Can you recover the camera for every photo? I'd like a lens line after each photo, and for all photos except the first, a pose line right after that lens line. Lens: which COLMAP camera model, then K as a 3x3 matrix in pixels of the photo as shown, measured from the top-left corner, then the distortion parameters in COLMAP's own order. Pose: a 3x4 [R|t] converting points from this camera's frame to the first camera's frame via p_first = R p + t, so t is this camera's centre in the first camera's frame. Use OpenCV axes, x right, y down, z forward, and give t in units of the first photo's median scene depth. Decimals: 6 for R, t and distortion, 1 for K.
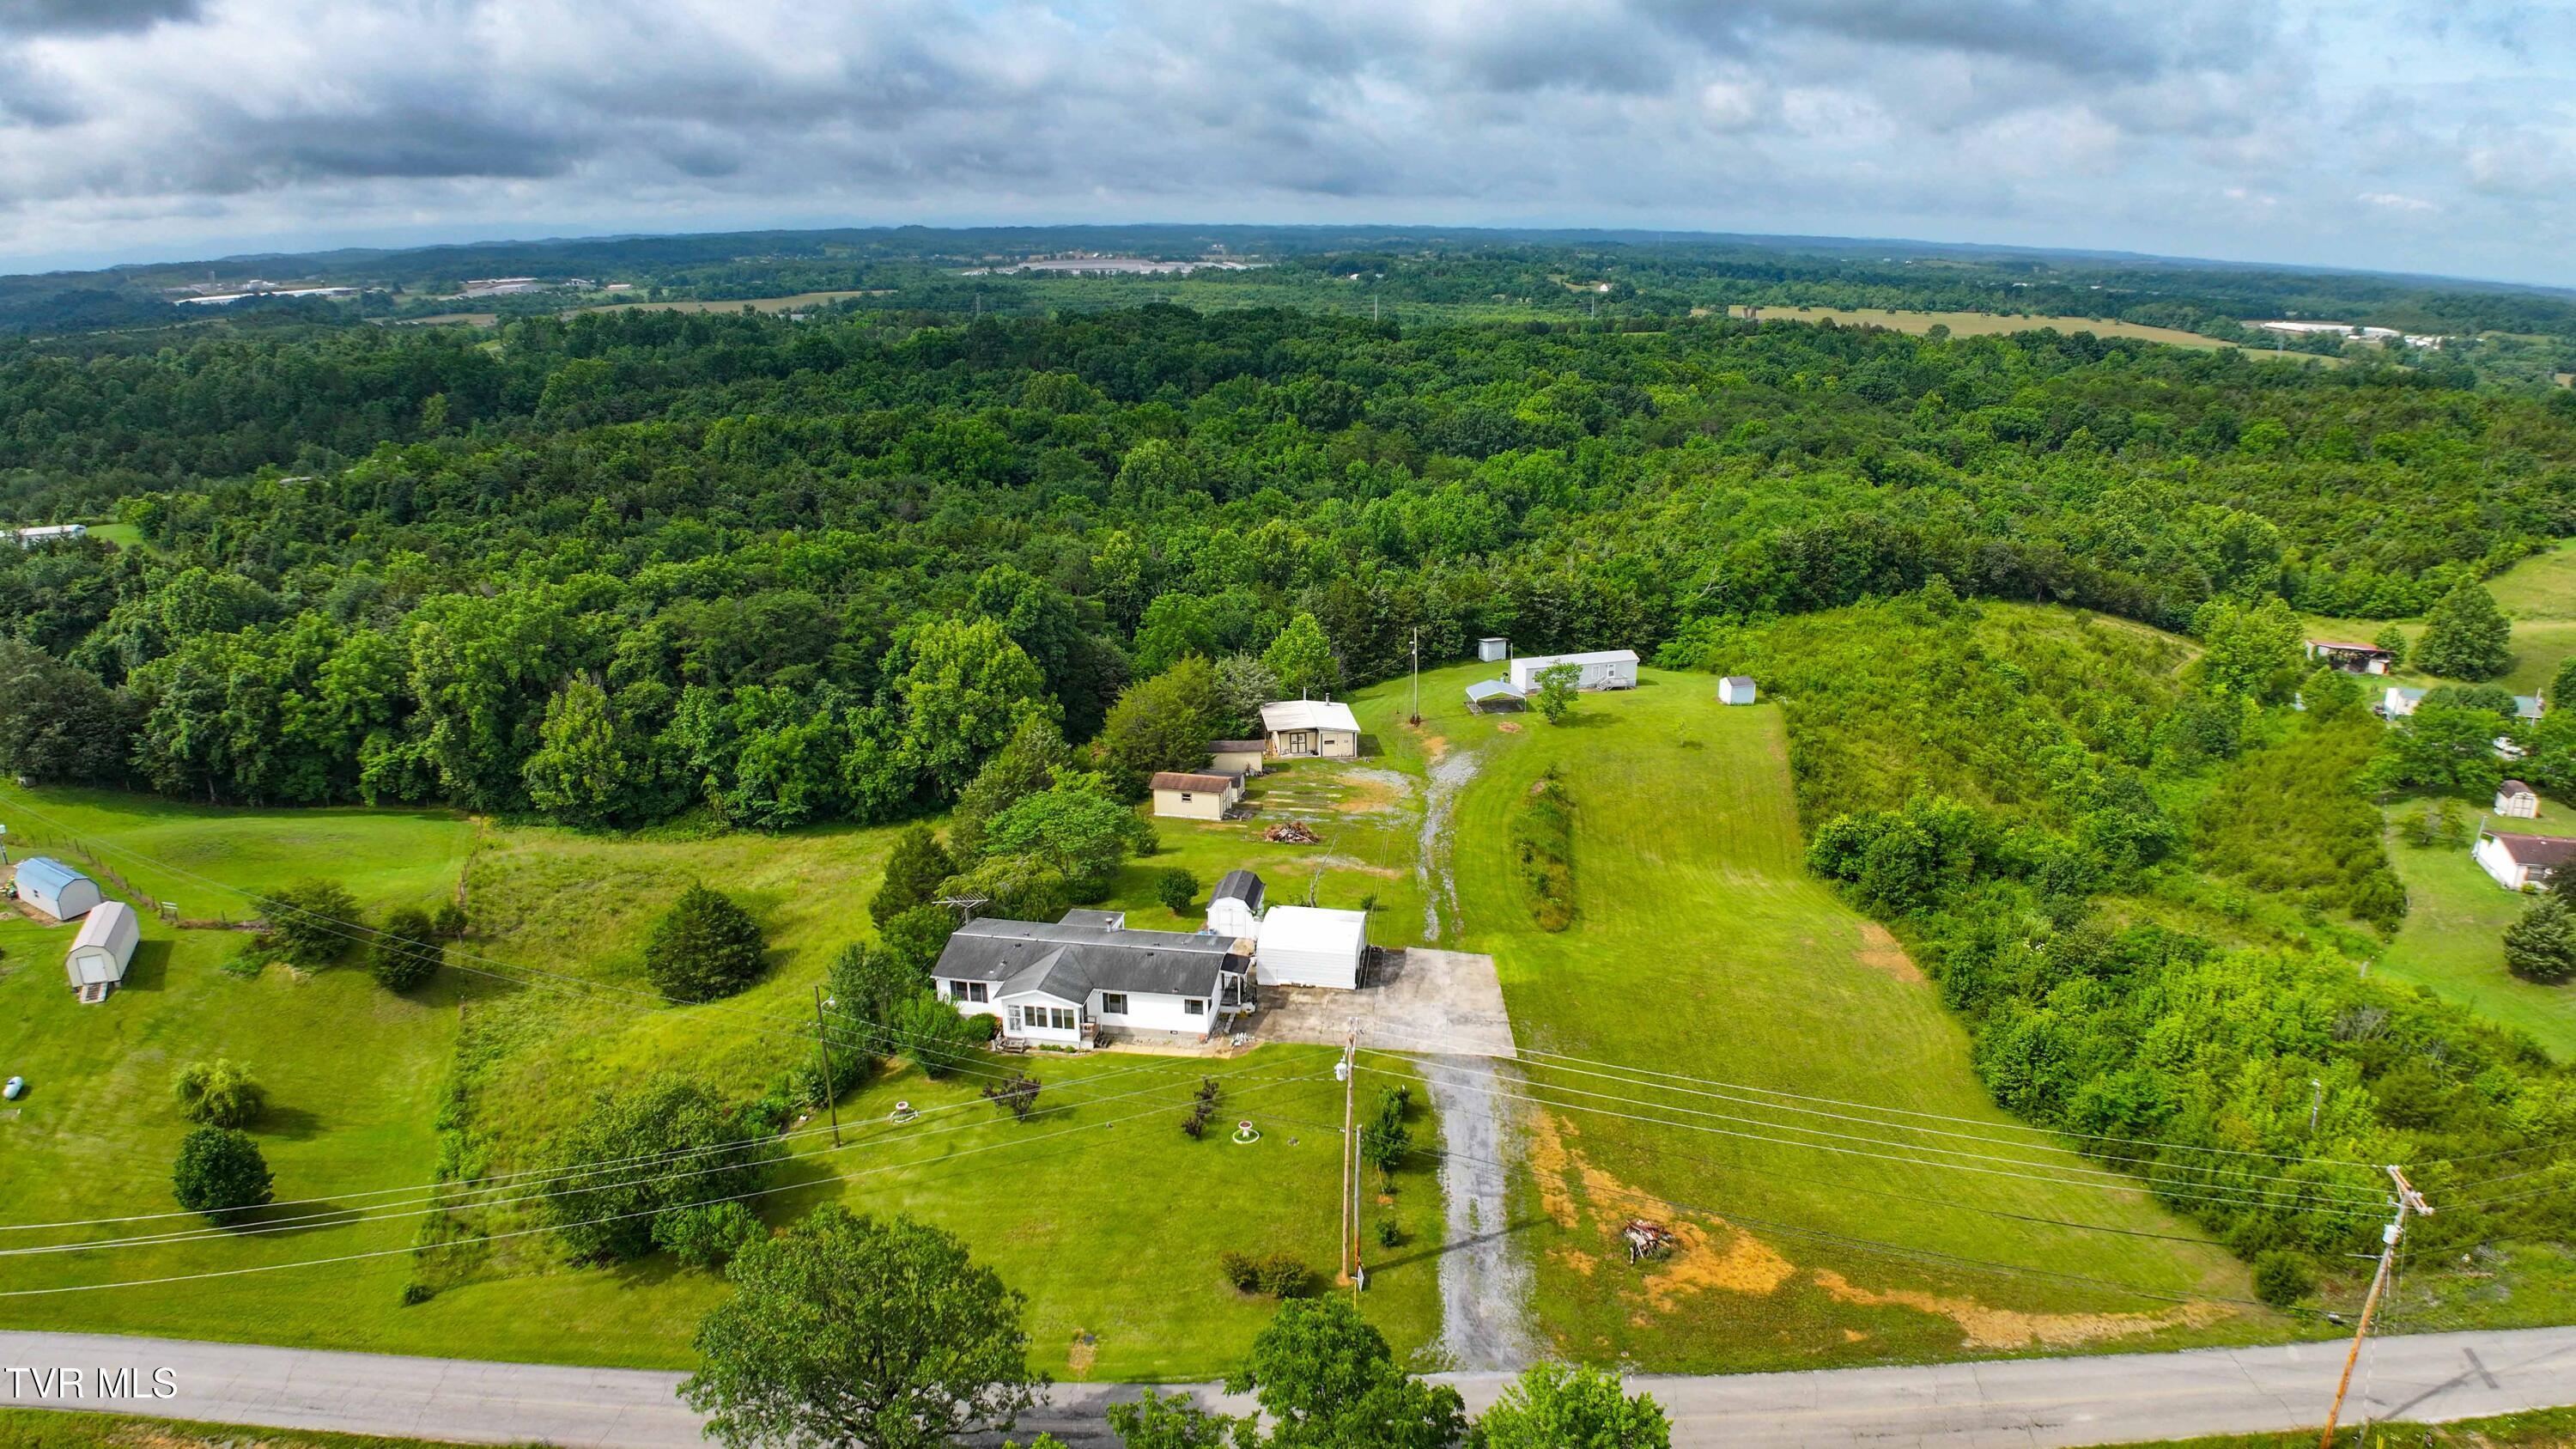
lens RADIAL K [[1602.8, 0, 1290.2], [0, 1602.8, 688.9], [0, 0, 1]] dist [-0.180430, 0.037578]
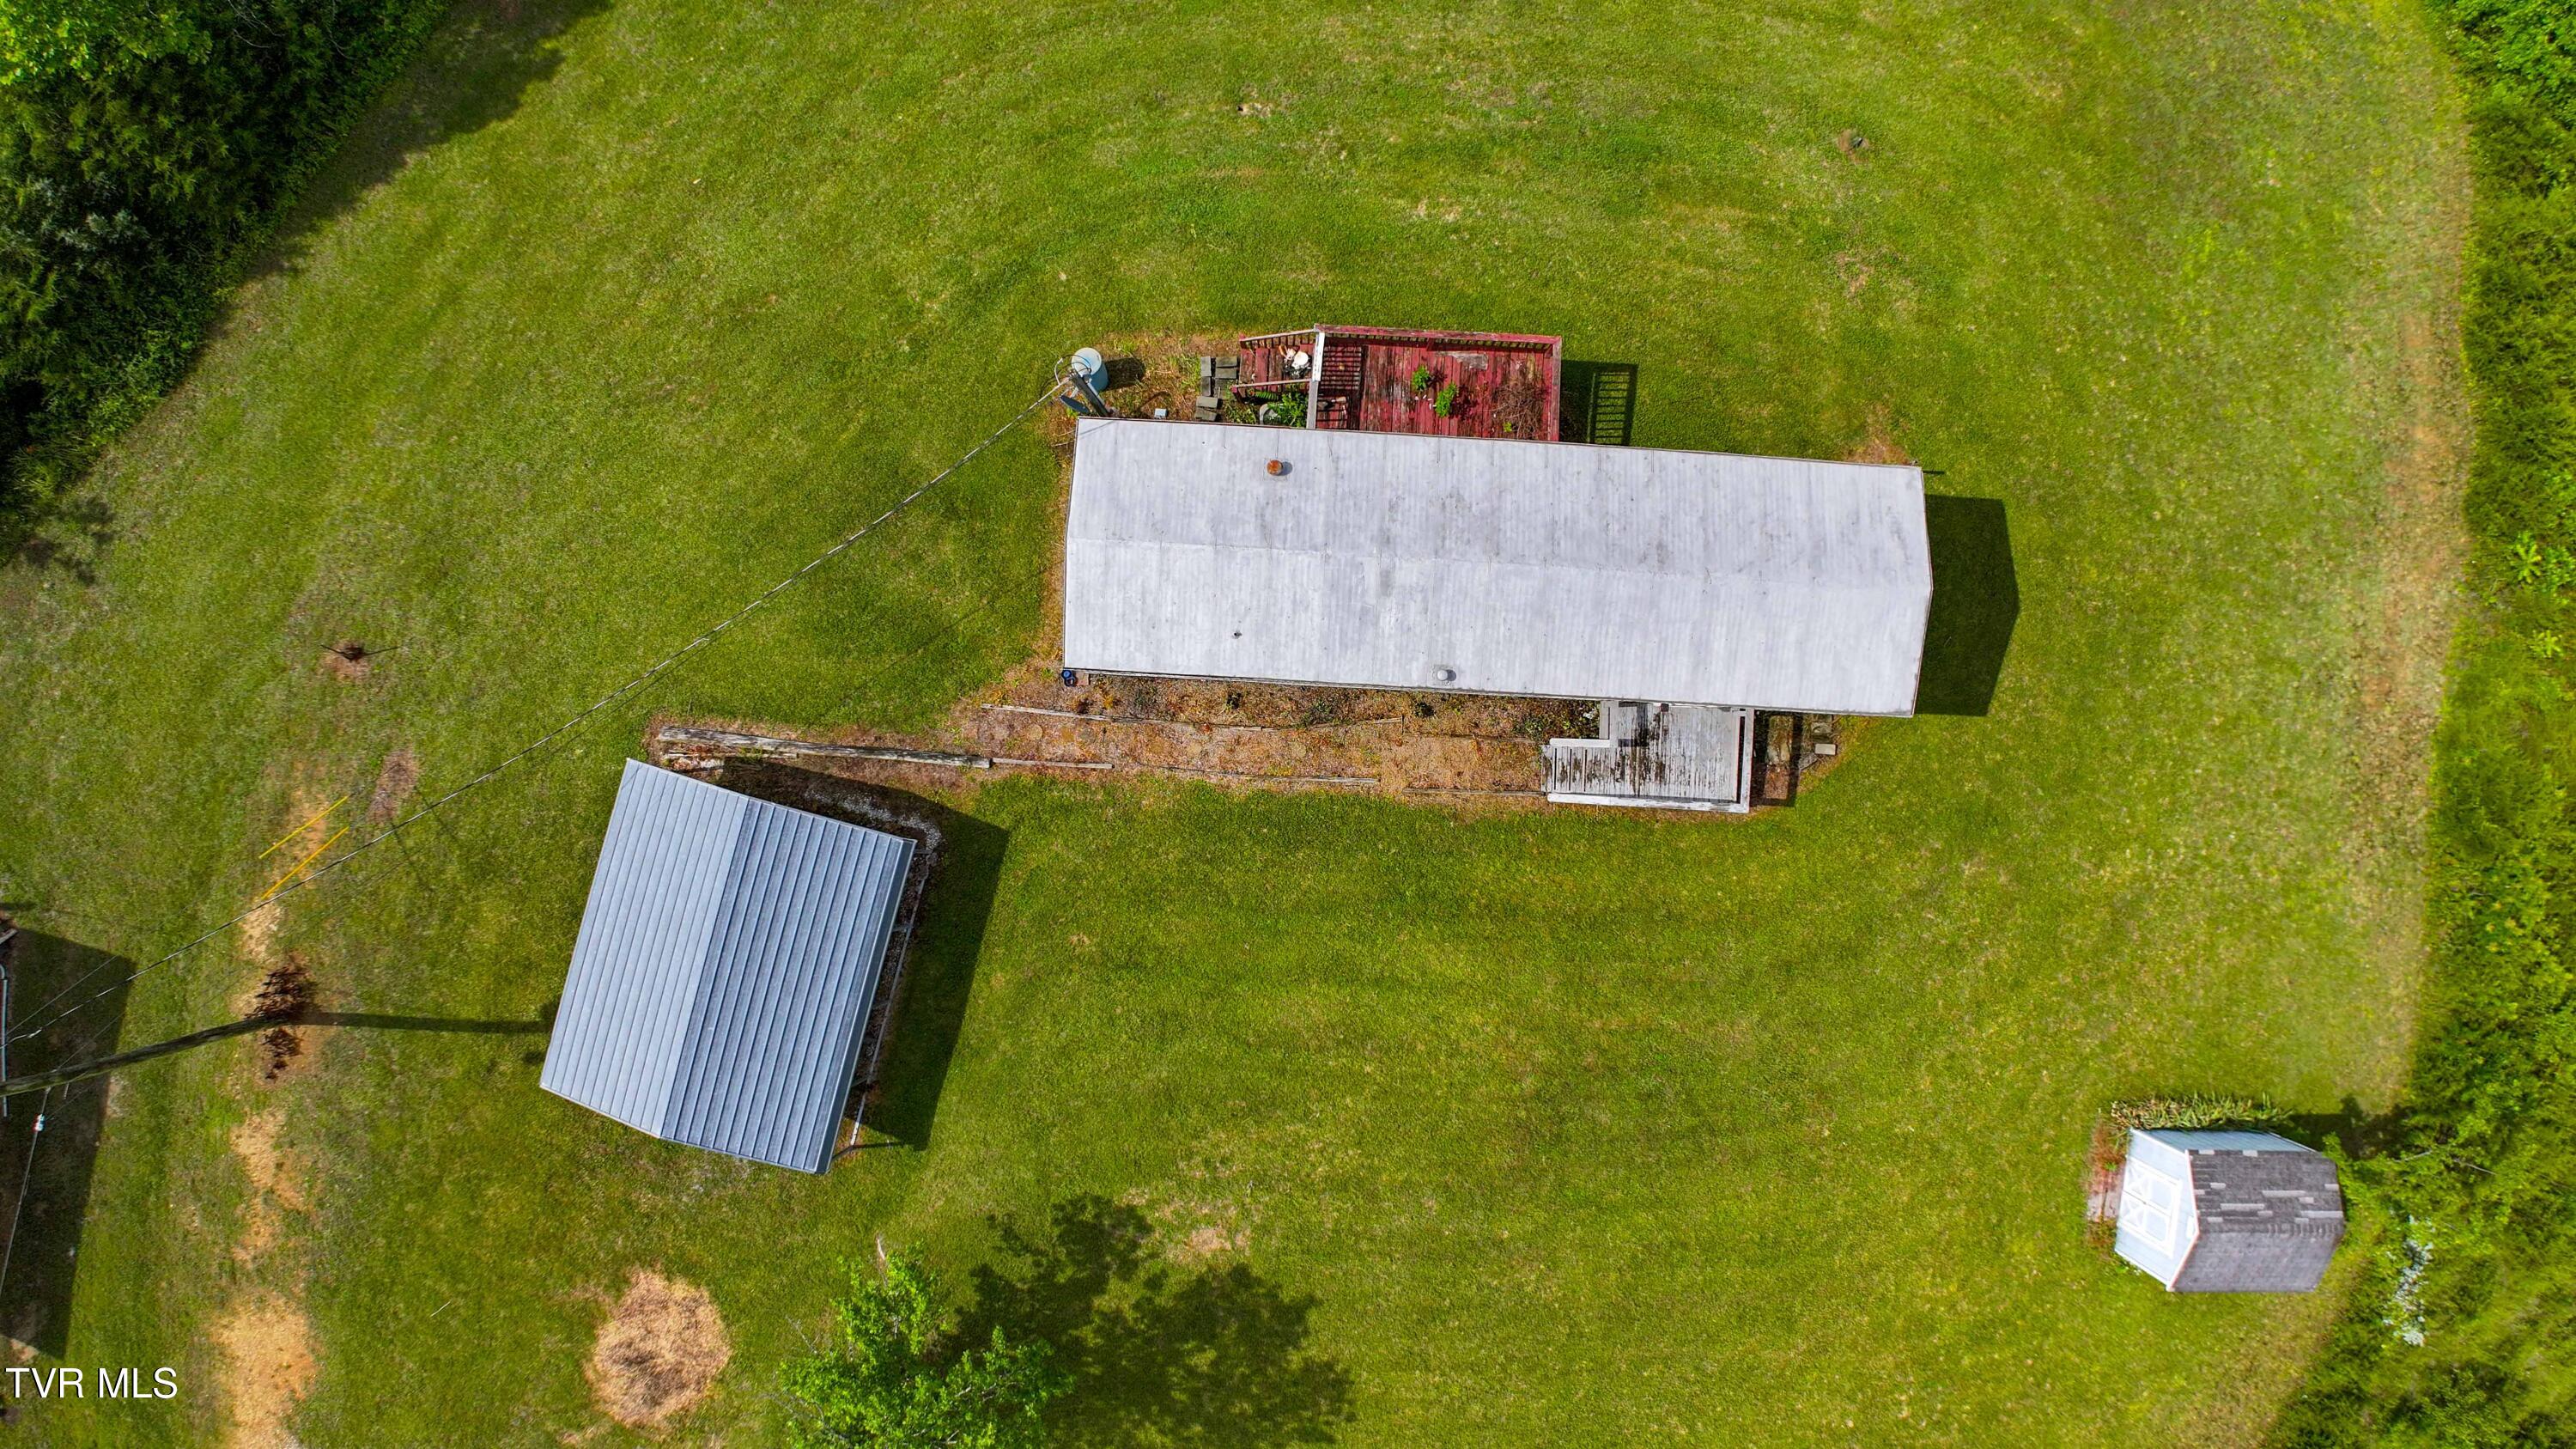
lens RADIAL K [[1602.8, 0, 1290.2], [0, 1602.8, 688.9], [0, 0, 1]] dist [-0.180430, 0.037578]
pose [[0.947129, 0.320796, -0.006057, 0.182167], [-0.086328, 0.272968, 0.958142, -0.166928], [0.309022, -0.906961, 0.286230, 1.040315]]
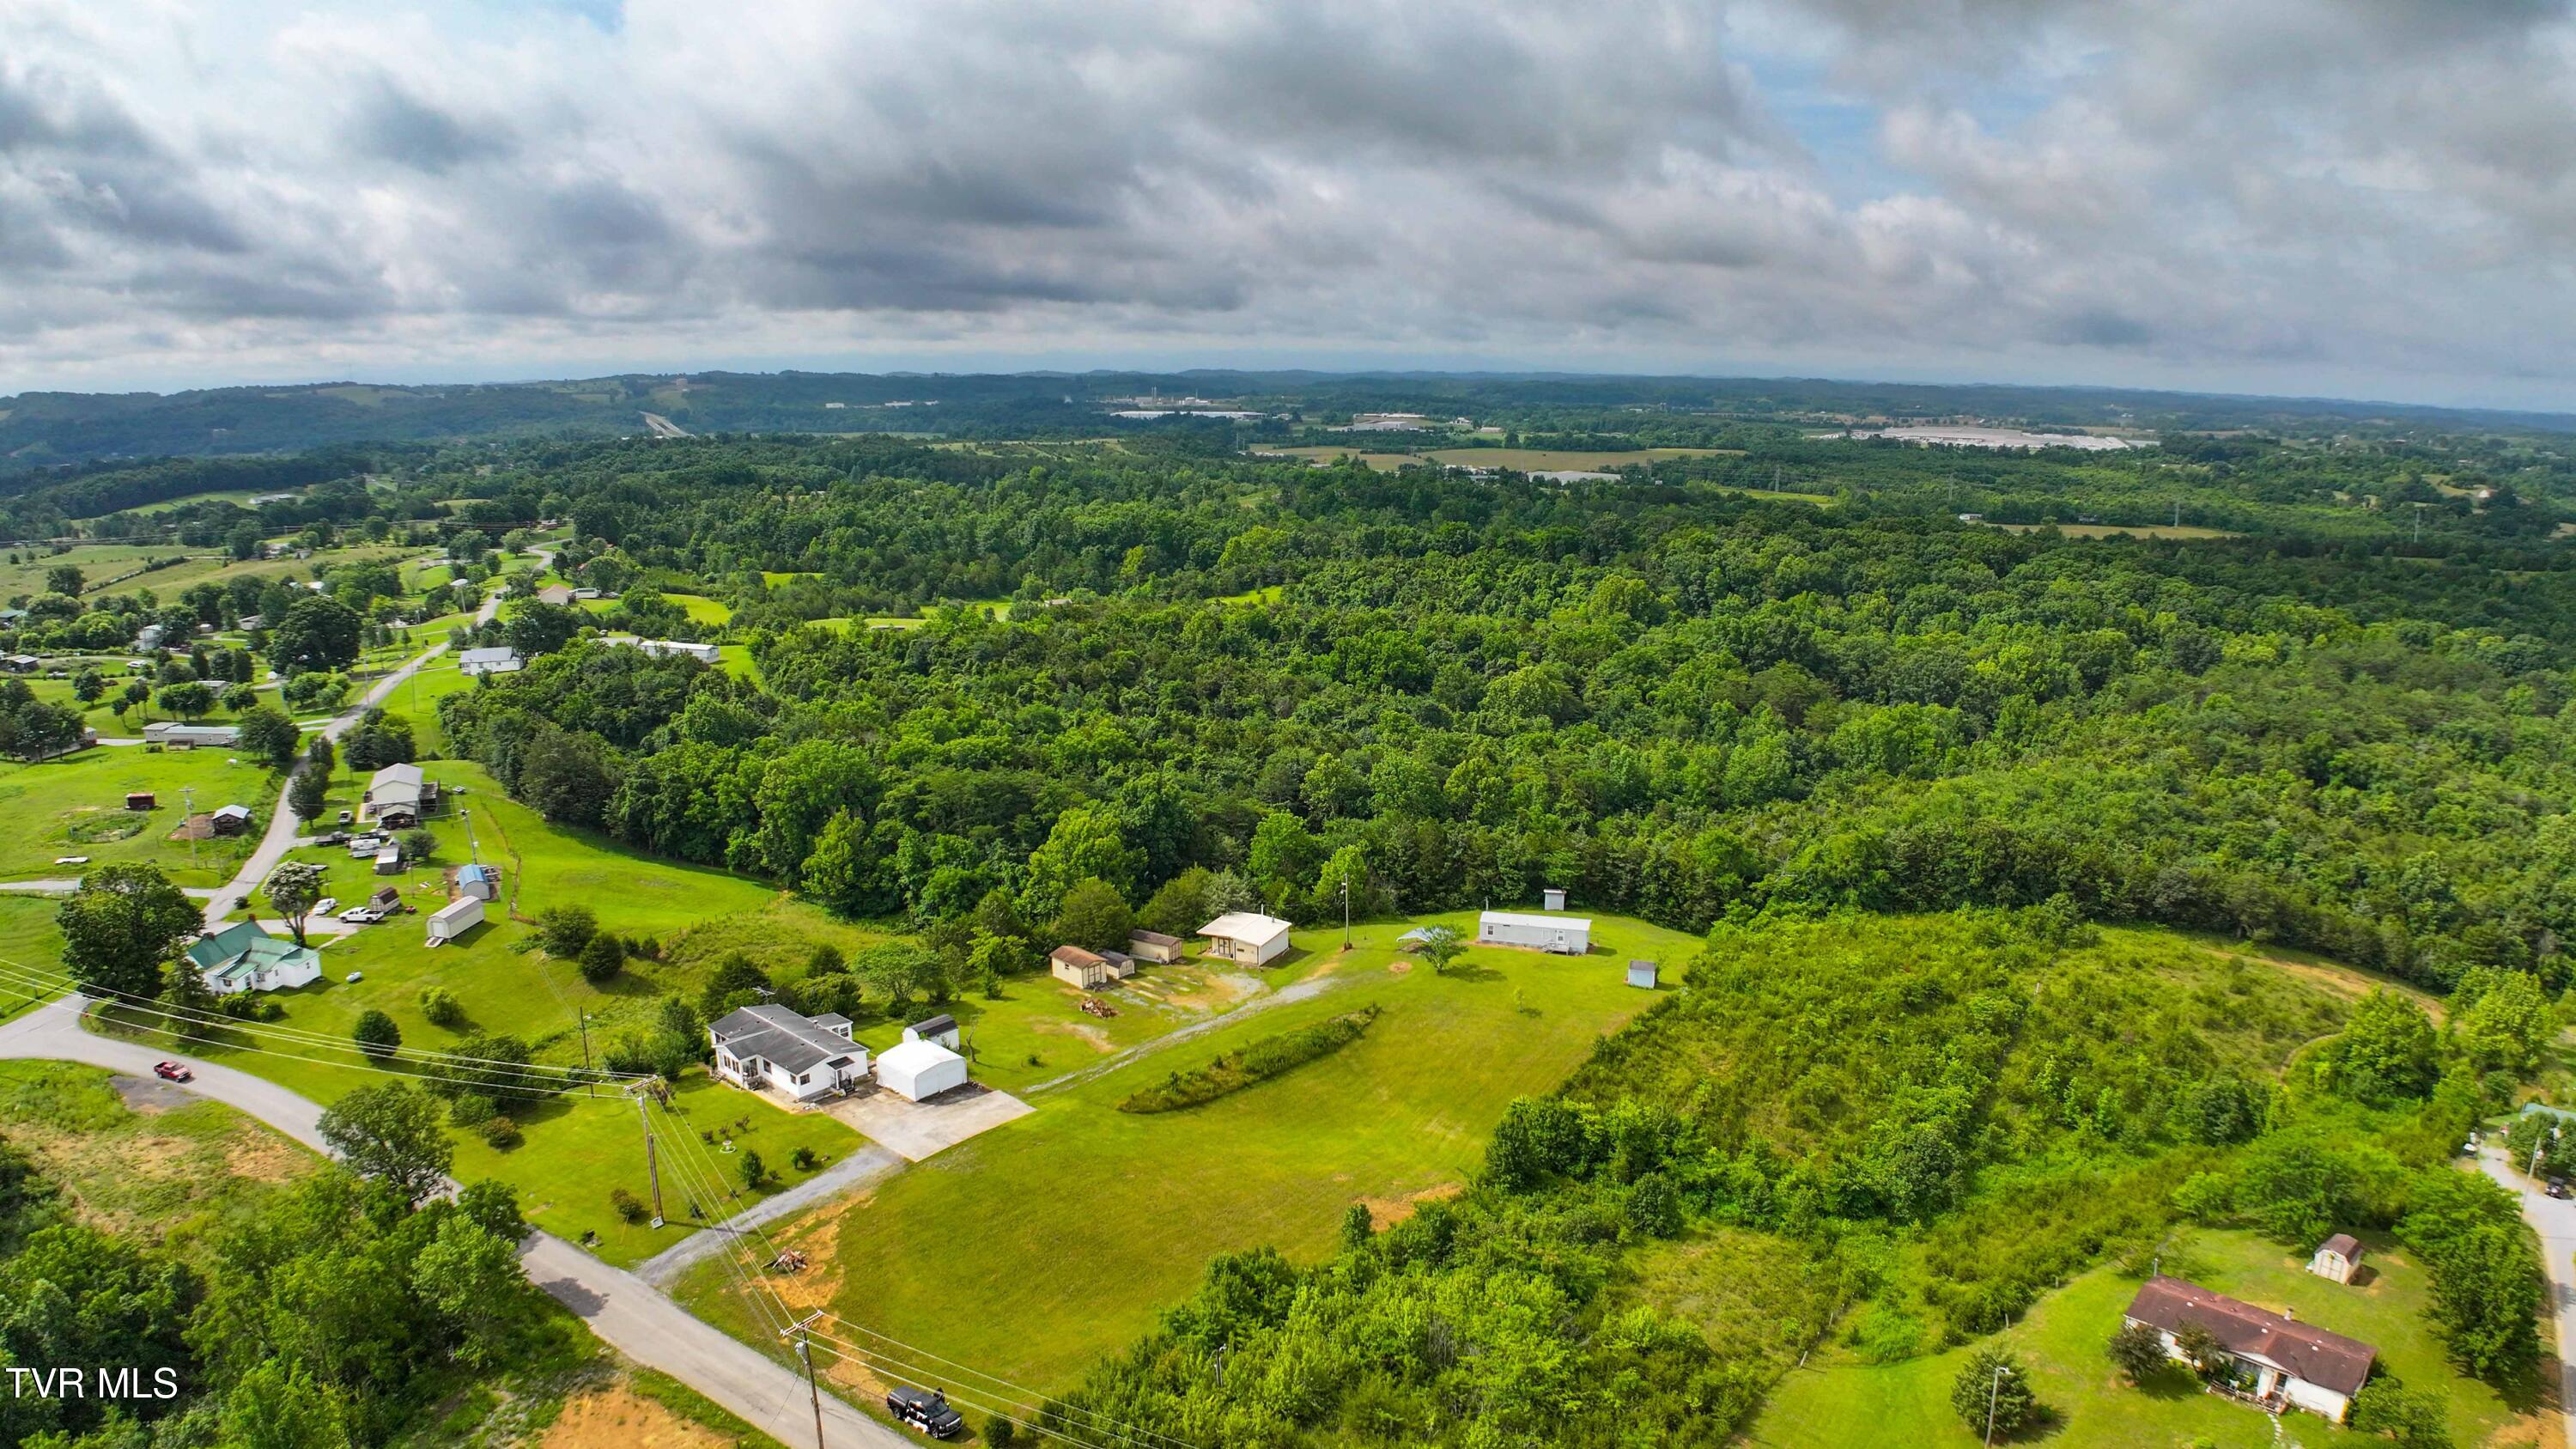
lens RADIAL K [[1602.8, 0, 1290.2], [0, 1602.8, 688.9], [0, 0, 1]] dist [-0.180430, 0.037578]
pose [[0.845553, 0.102902, -0.523881, 0.667492], [-0.148942, 0.987758, -0.046377, -0.113275], [0.512695, 0.117242, 0.850528, -0.083680]]
